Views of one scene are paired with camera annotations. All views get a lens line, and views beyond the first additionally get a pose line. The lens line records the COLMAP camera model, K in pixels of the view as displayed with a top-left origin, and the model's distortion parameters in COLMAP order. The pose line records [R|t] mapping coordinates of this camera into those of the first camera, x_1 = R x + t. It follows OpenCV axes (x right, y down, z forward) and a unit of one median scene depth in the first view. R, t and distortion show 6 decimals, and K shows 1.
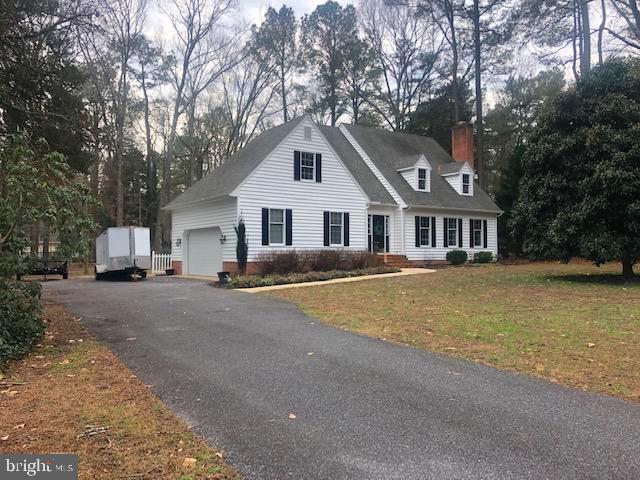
lens RADIAL K [[521.2, 0, 318.0], [0, 521.2, 234.4], [0, 0, 1]] dist [0.095834, -0.168785]
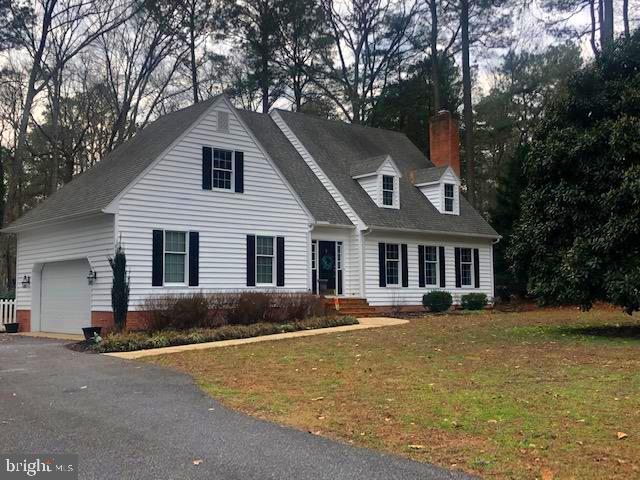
lens RADIAL K [[740.9, 0, 318.9], [0, 740.9, 229.5], [0, 0, 1]] dist [0.215472, -0.689501]
pose [[0.995369, 0.003060, 0.096078, 0.010704], [0.001966, 0.998636, -0.052169, -0.000629], [-0.096106, 0.052116, 0.994006, 0.018974]]
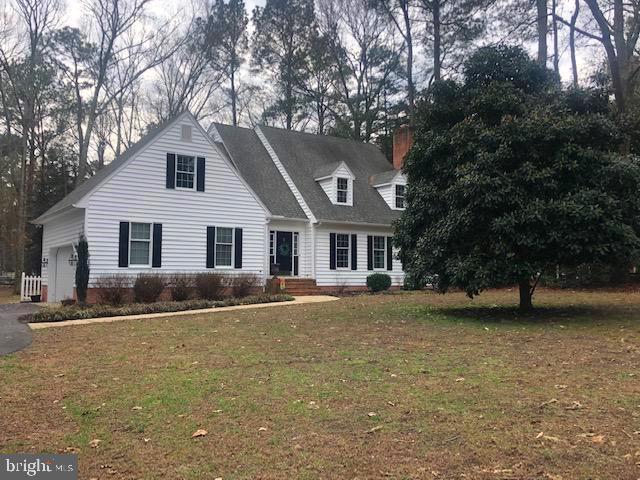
lens RADIAL K [[568.9, 0, 320.0], [0, 568.9, 240.0], [0, 0, 1]] dist [0.059475, -0.005833]
pose [[0.999973, 0.007362, 0.000363, 0.171894], [-0.007351, 0.999683, -0.024063, -0.001827], [-0.000540, 0.024060, 0.999710, 0.081296]]
